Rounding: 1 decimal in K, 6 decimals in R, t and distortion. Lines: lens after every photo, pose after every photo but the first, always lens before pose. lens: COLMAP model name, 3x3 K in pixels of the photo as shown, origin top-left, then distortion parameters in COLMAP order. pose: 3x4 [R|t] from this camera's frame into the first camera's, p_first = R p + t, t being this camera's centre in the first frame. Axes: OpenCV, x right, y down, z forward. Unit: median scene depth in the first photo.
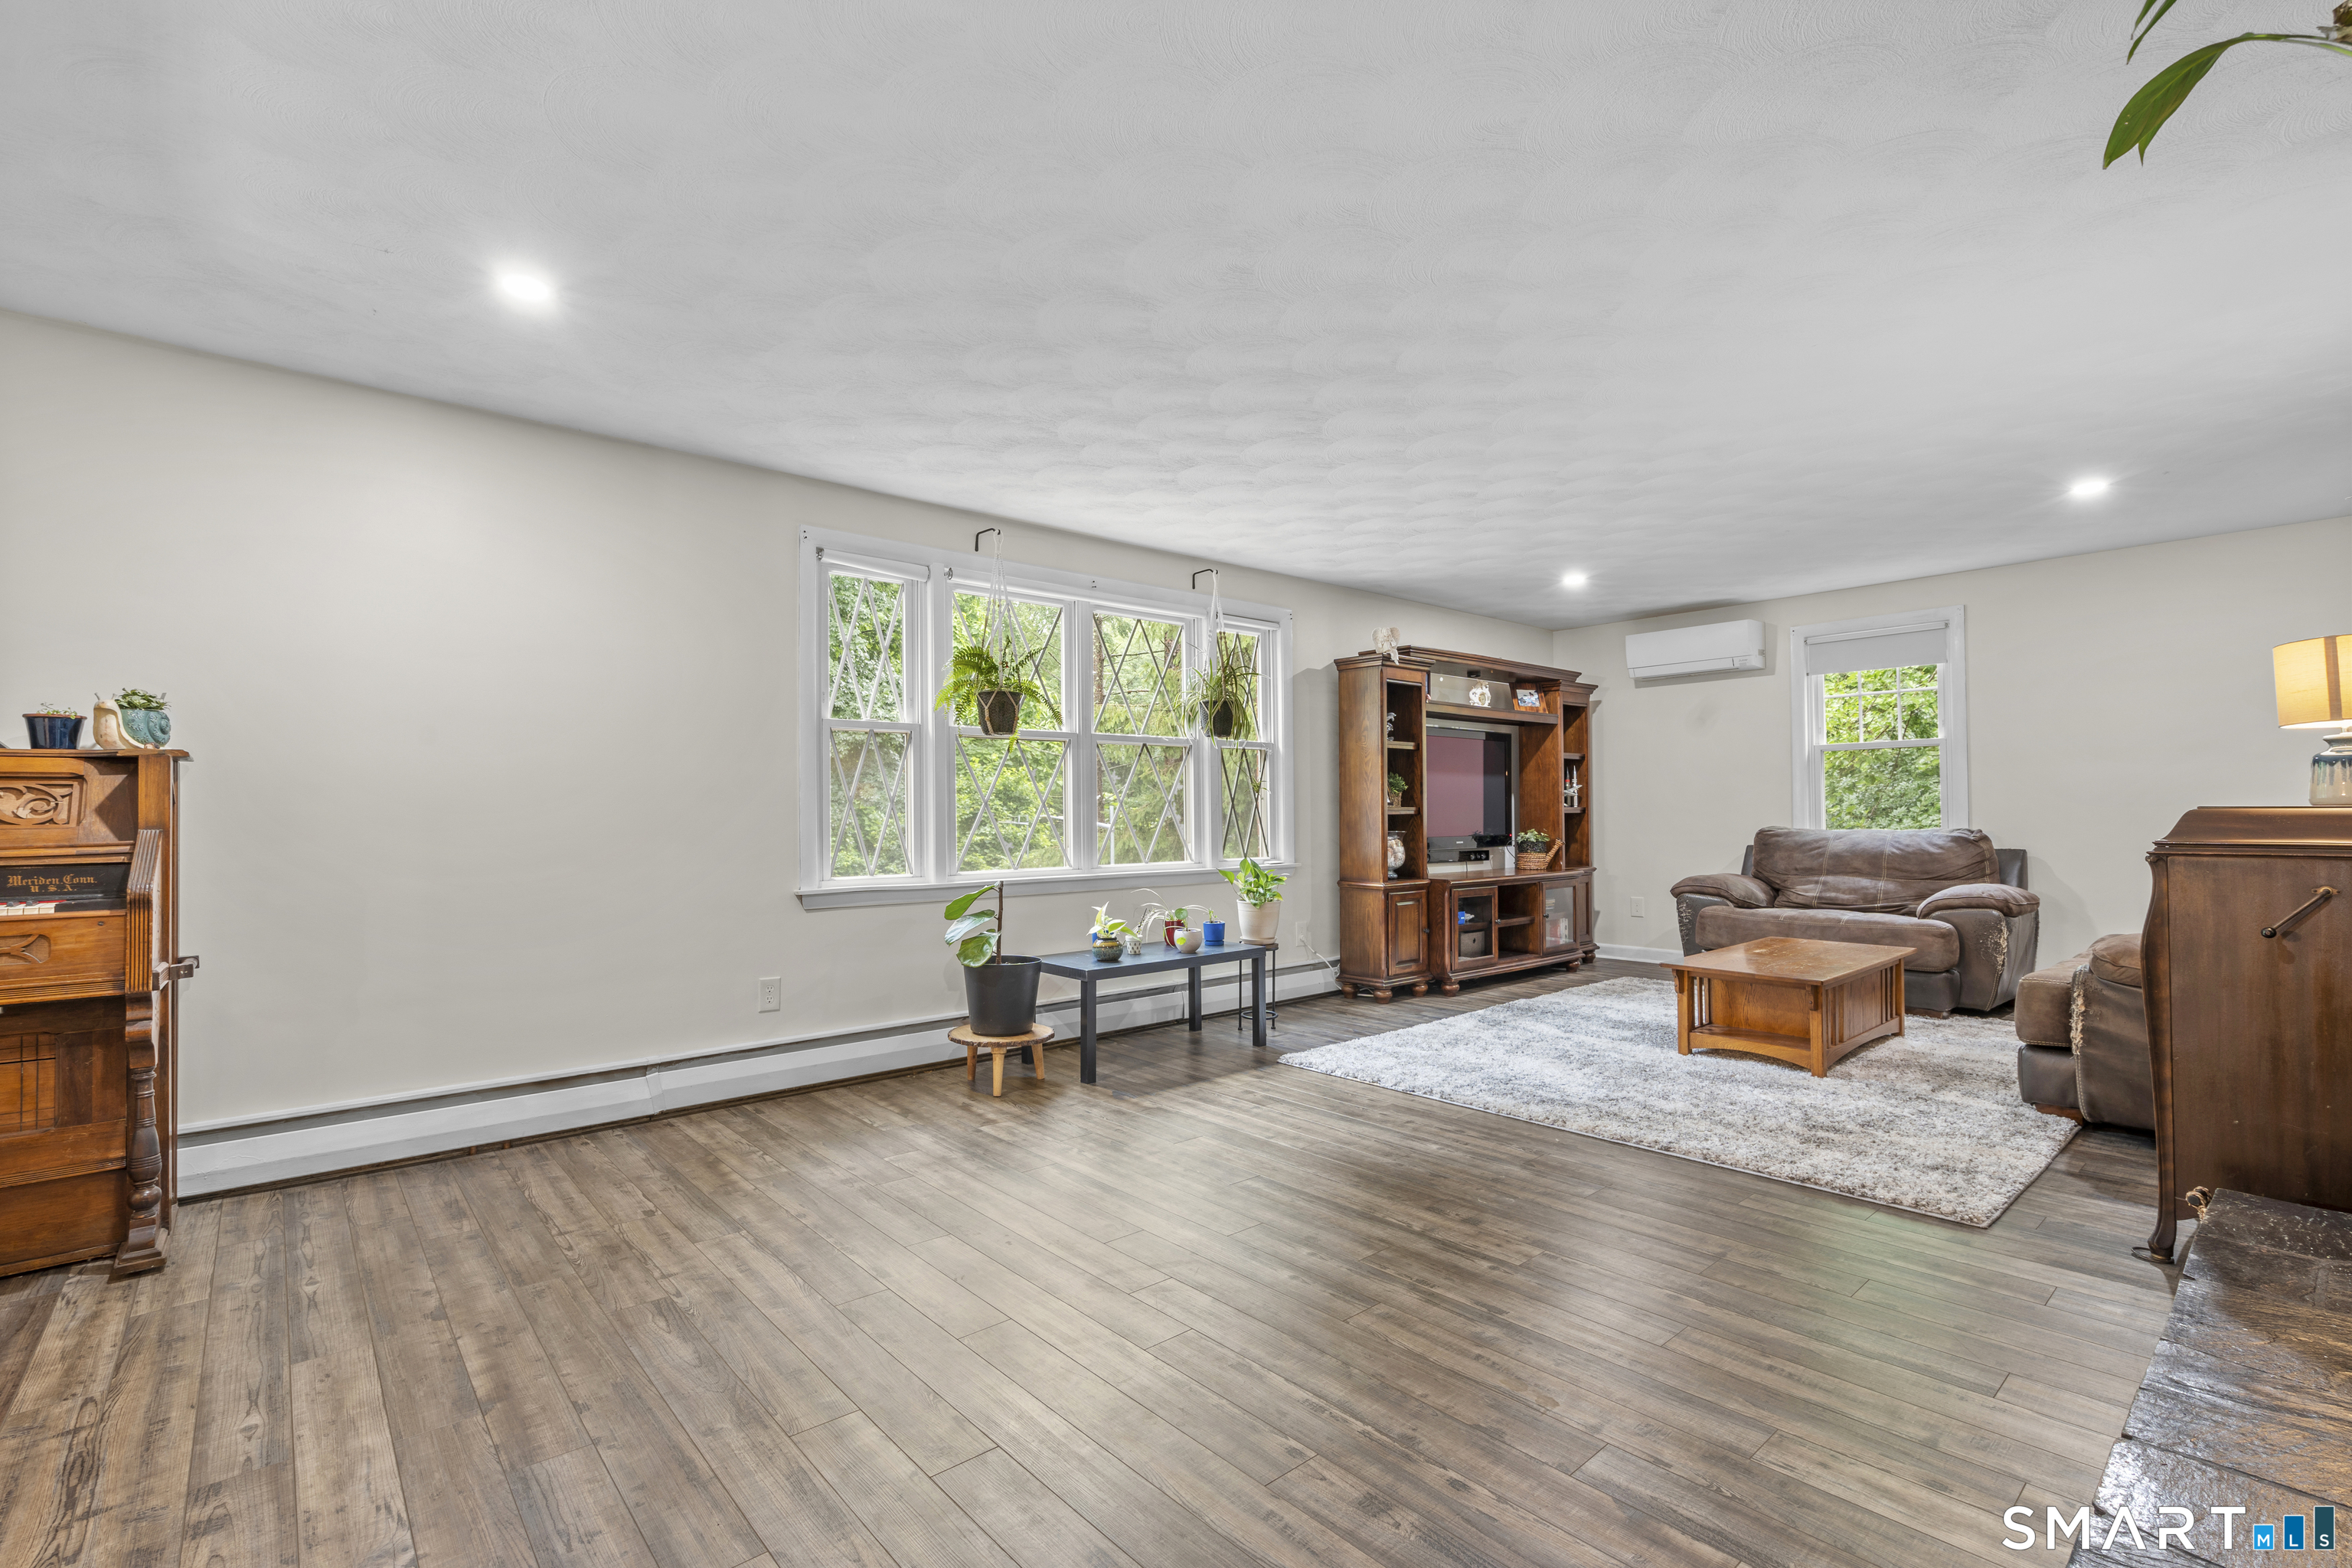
lens RADIAL K [[1056.3, 0, 1183.1], [0, 1056.3, 789.7], [0, 0, 1]] dist [-0.010326, 0.003367]
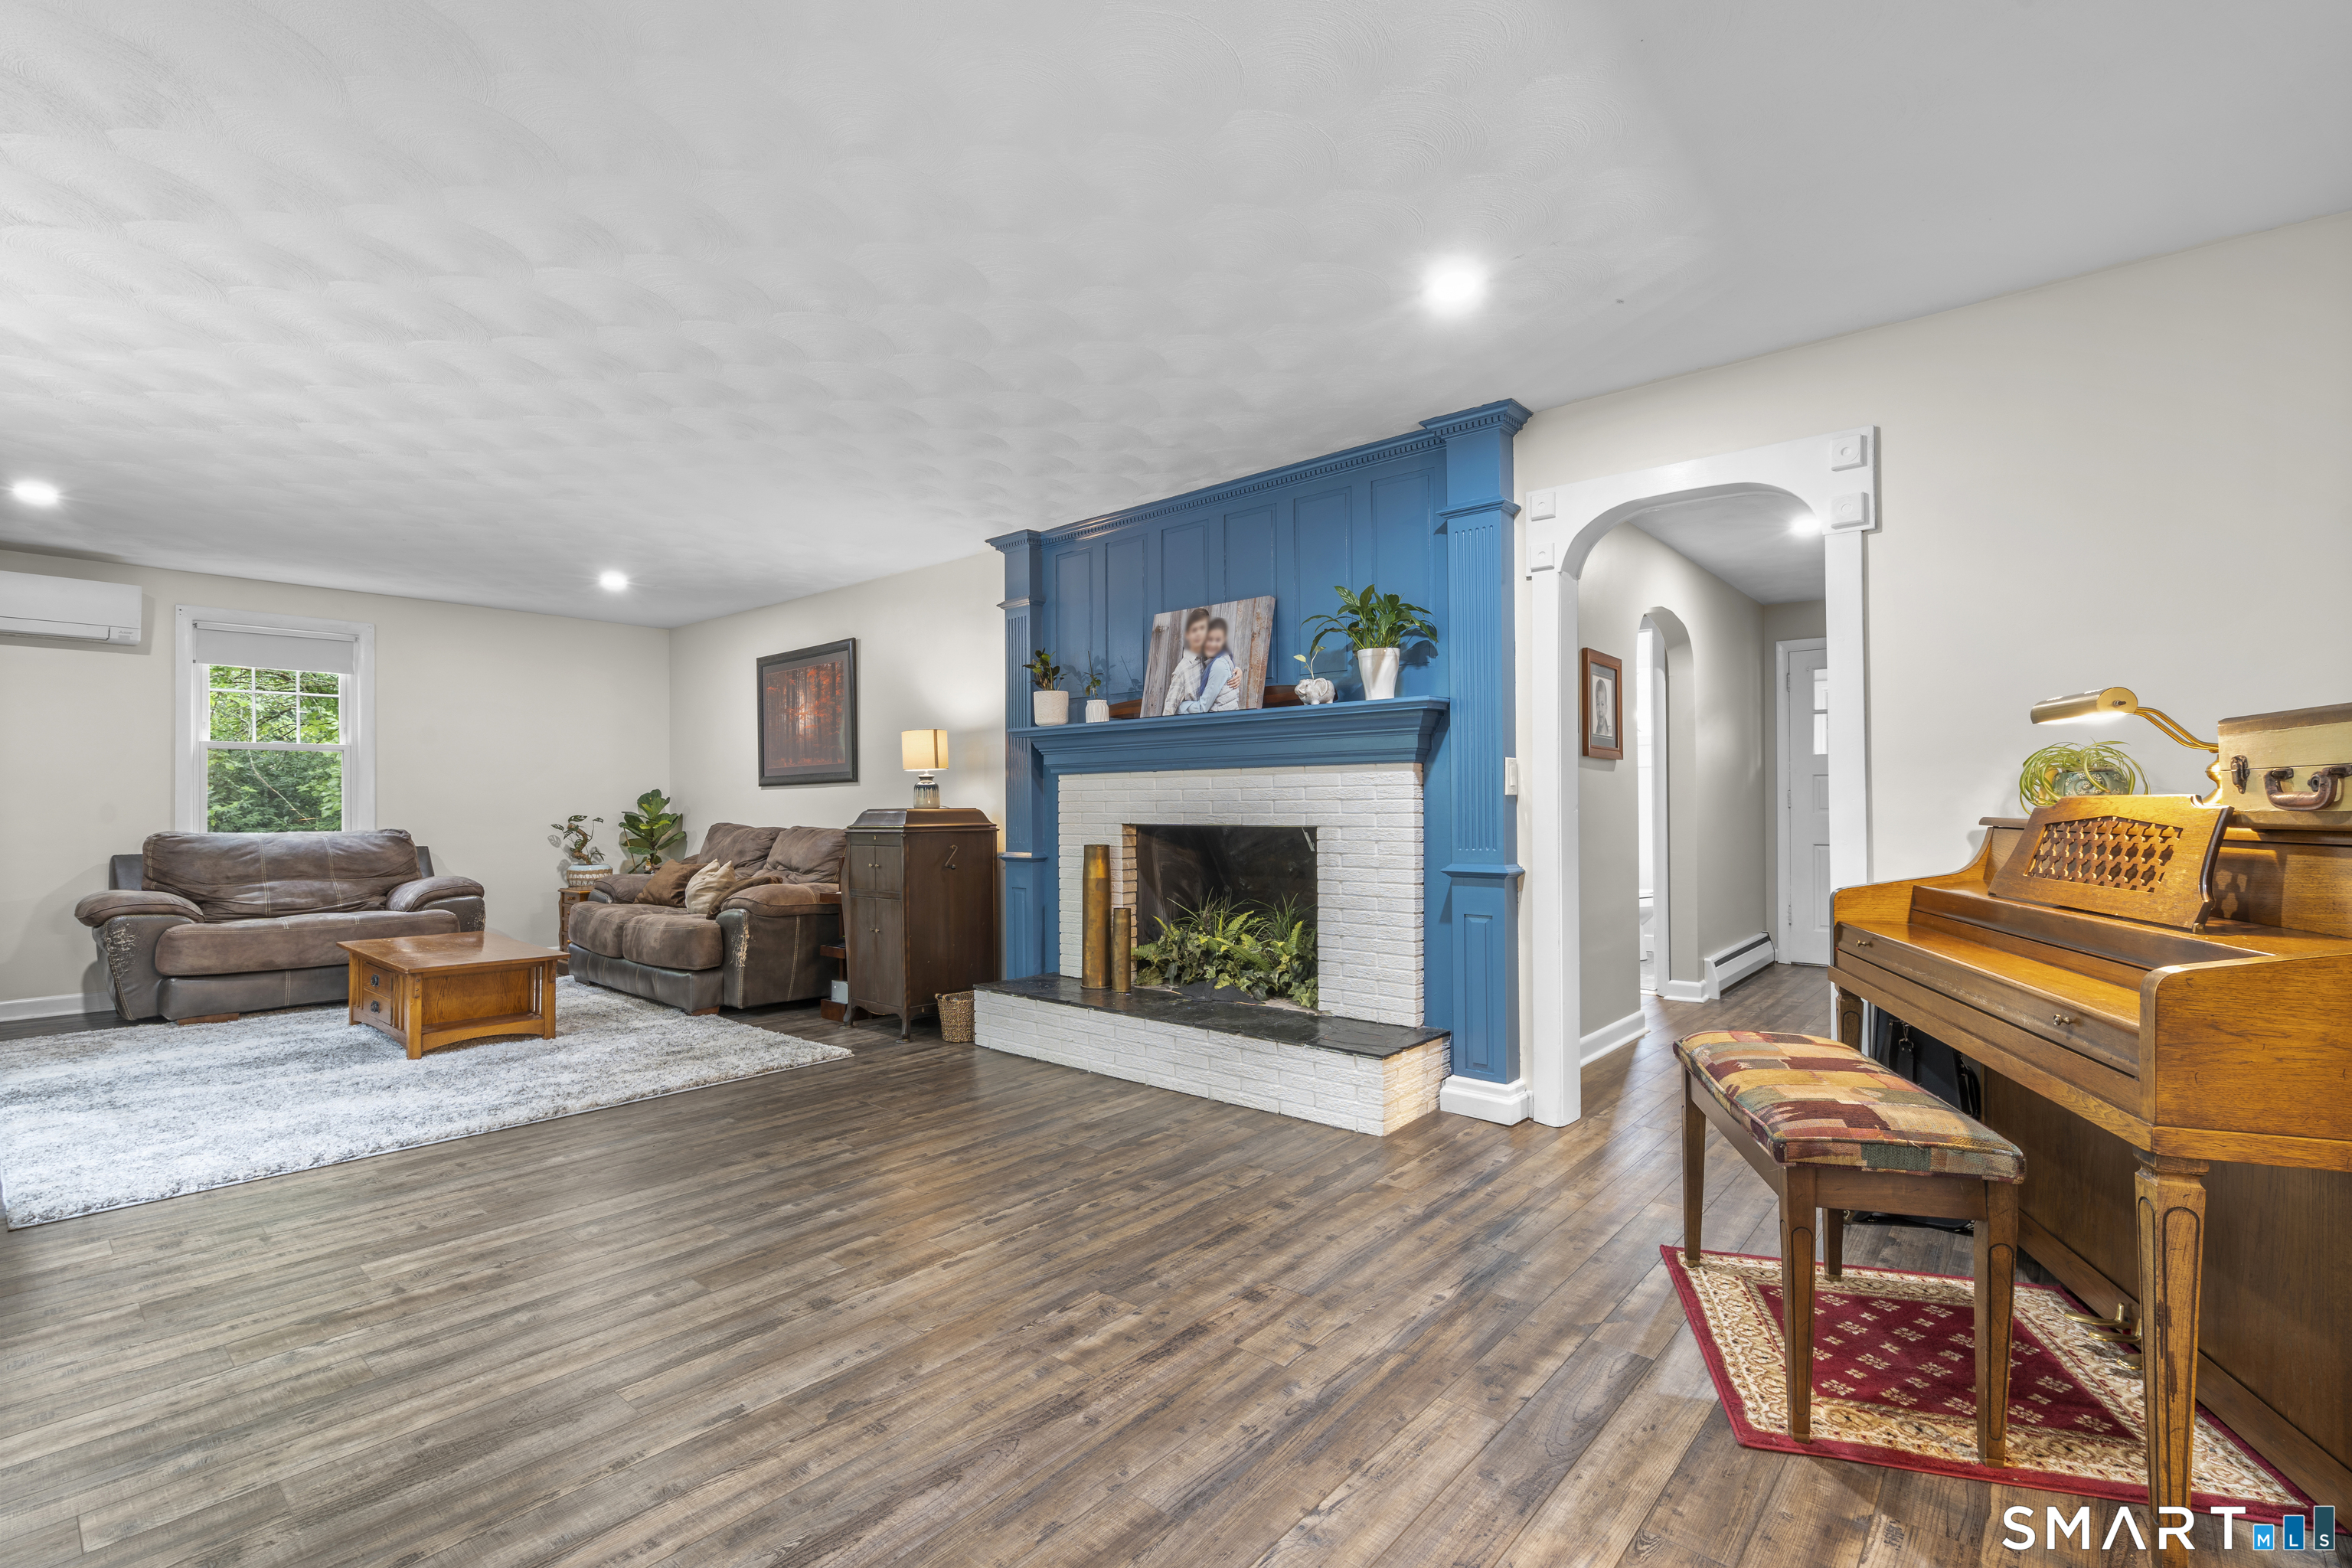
lens RADIAL K [[1056.3, 0, 1171.9], [0, 1056.3, 785.0], [0, 0, 1]] dist [-0.010326, 0.003367]
pose [[-0.137217, 0.026720, 0.990181, -0.633140], [-0.016923, 0.999427, -0.029314, 0.012209], [-0.990396, -0.020779, -0.136686, 0.460483]]
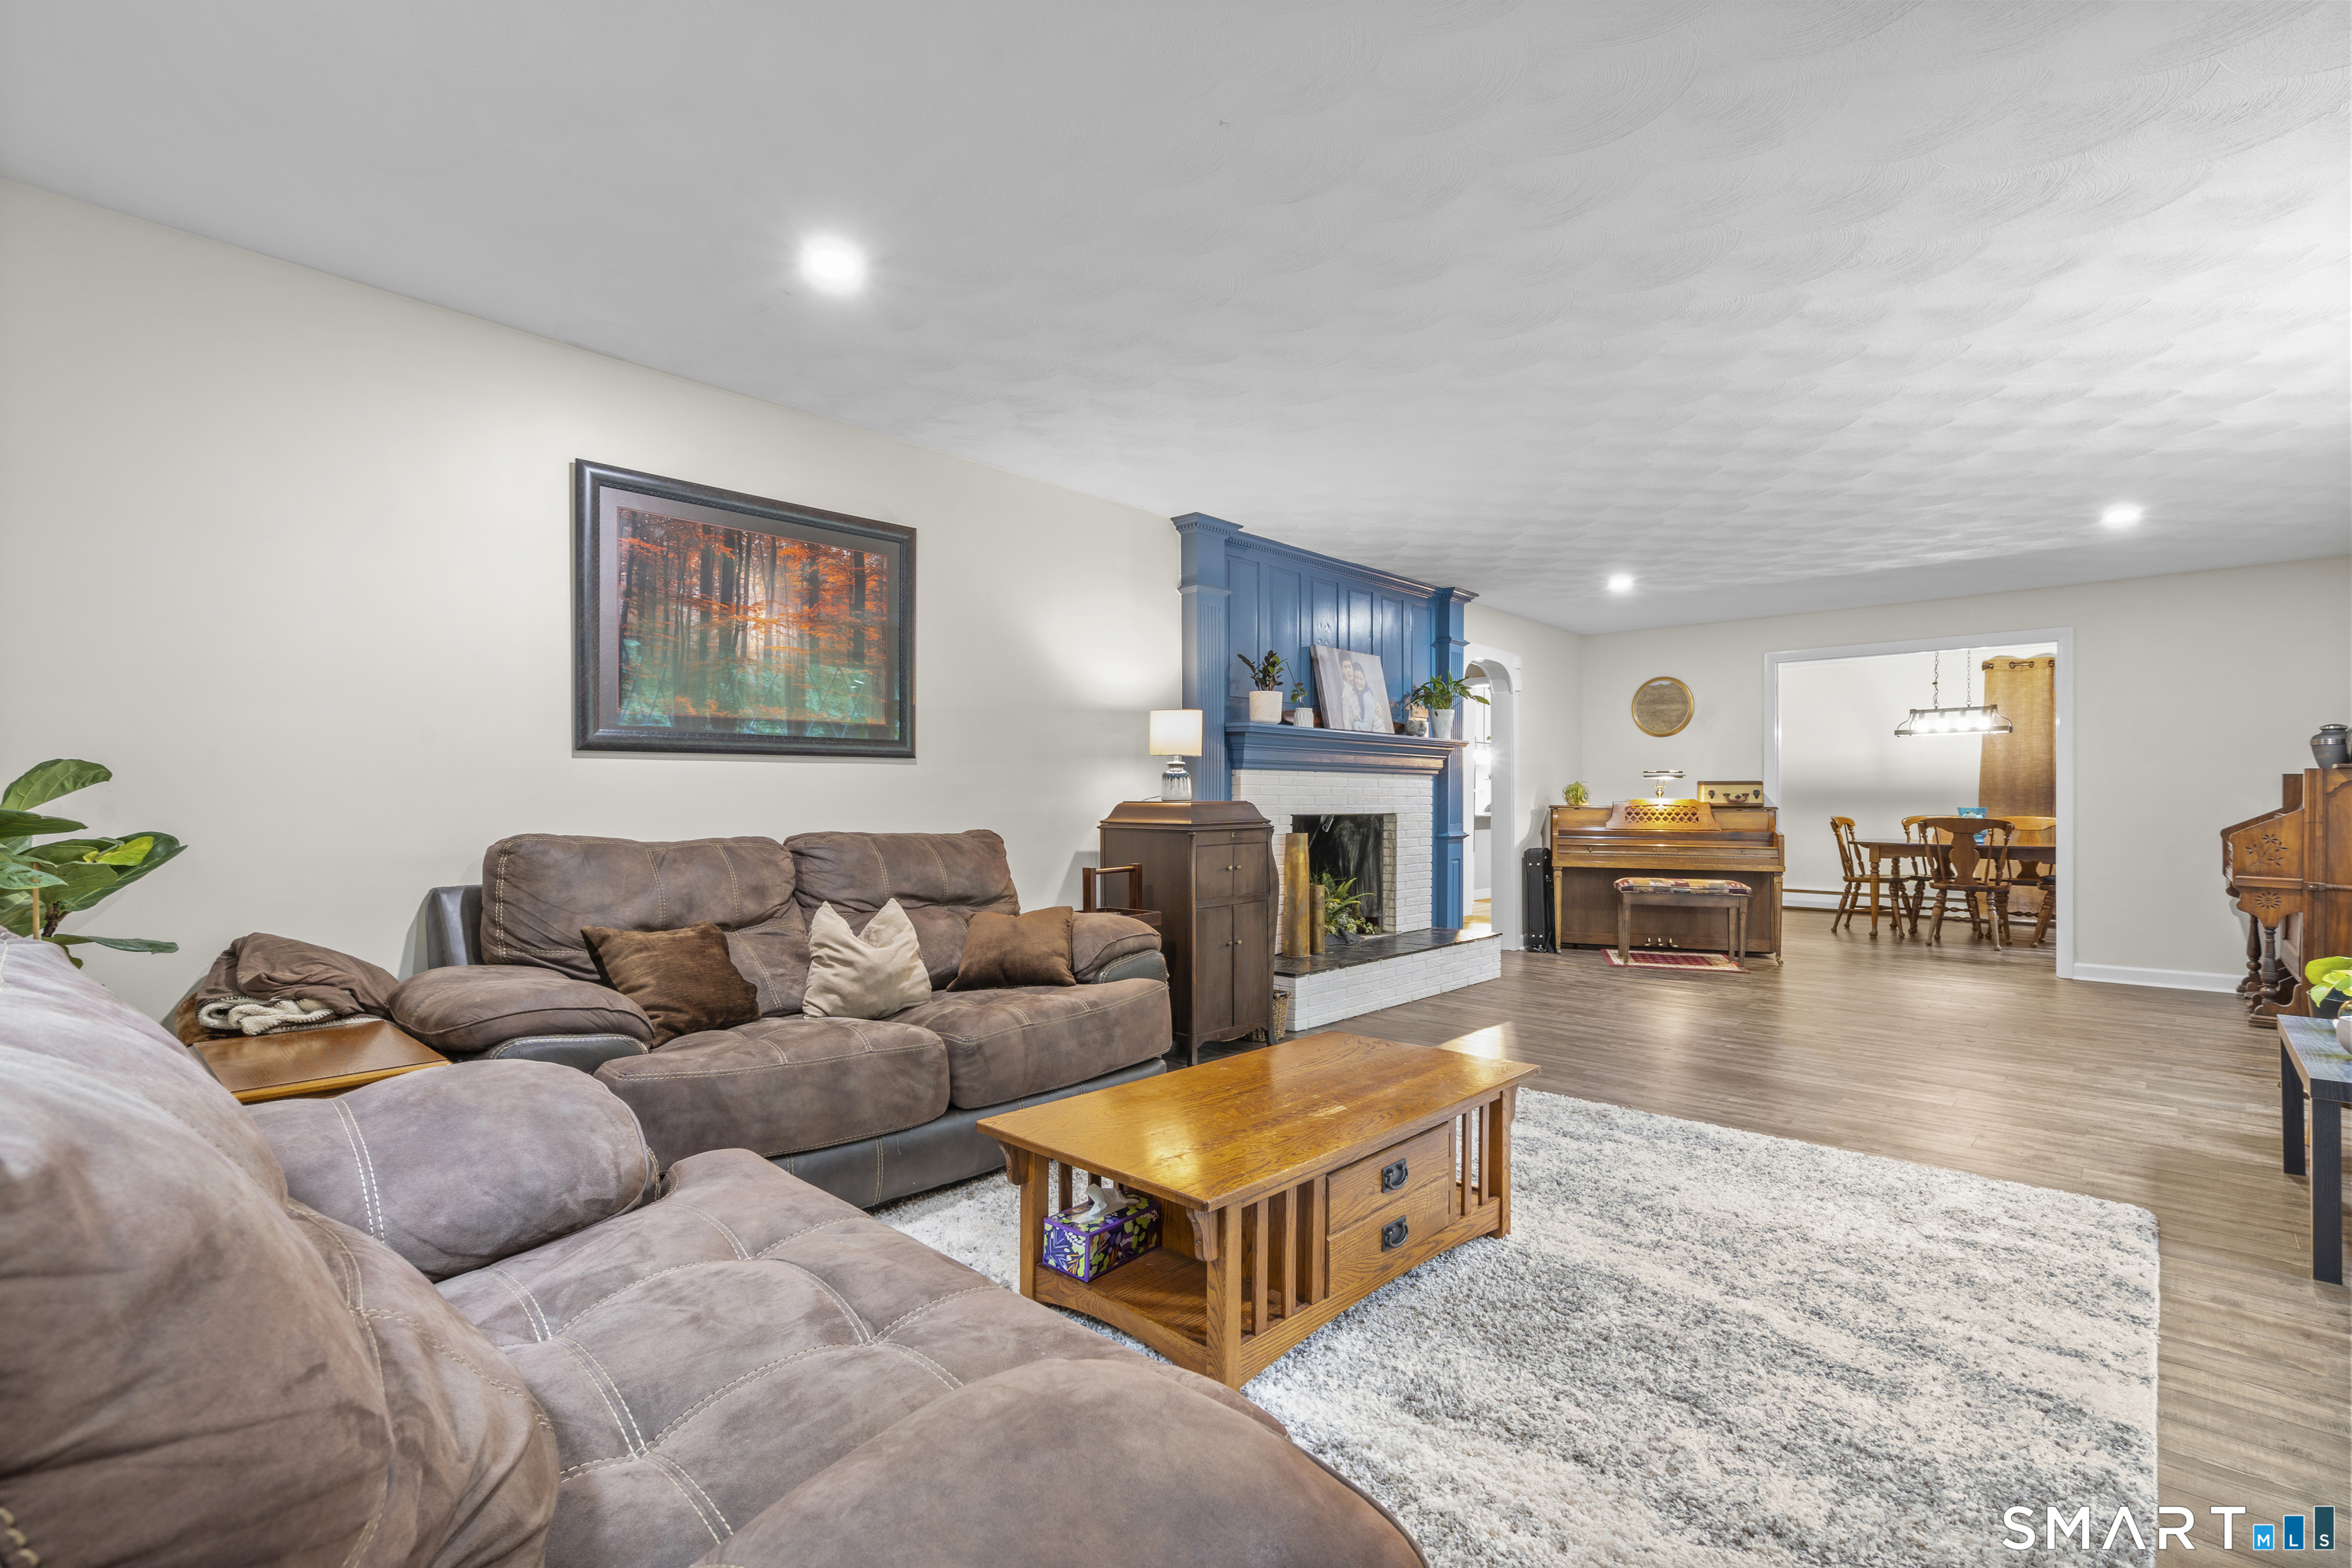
lens RADIAL K [[1056.3, 0, 1177.4], [0, 1056.3, 797.5], [0, 0, 1]] dist [-0.010326, 0.003367]
pose [[-0.995772, 0.002149, -0.091838, 0.737591], [0.004430, 0.999687, -0.024640, 0.031089], [0.091756, -0.024942, -0.995469, 1.641057]]
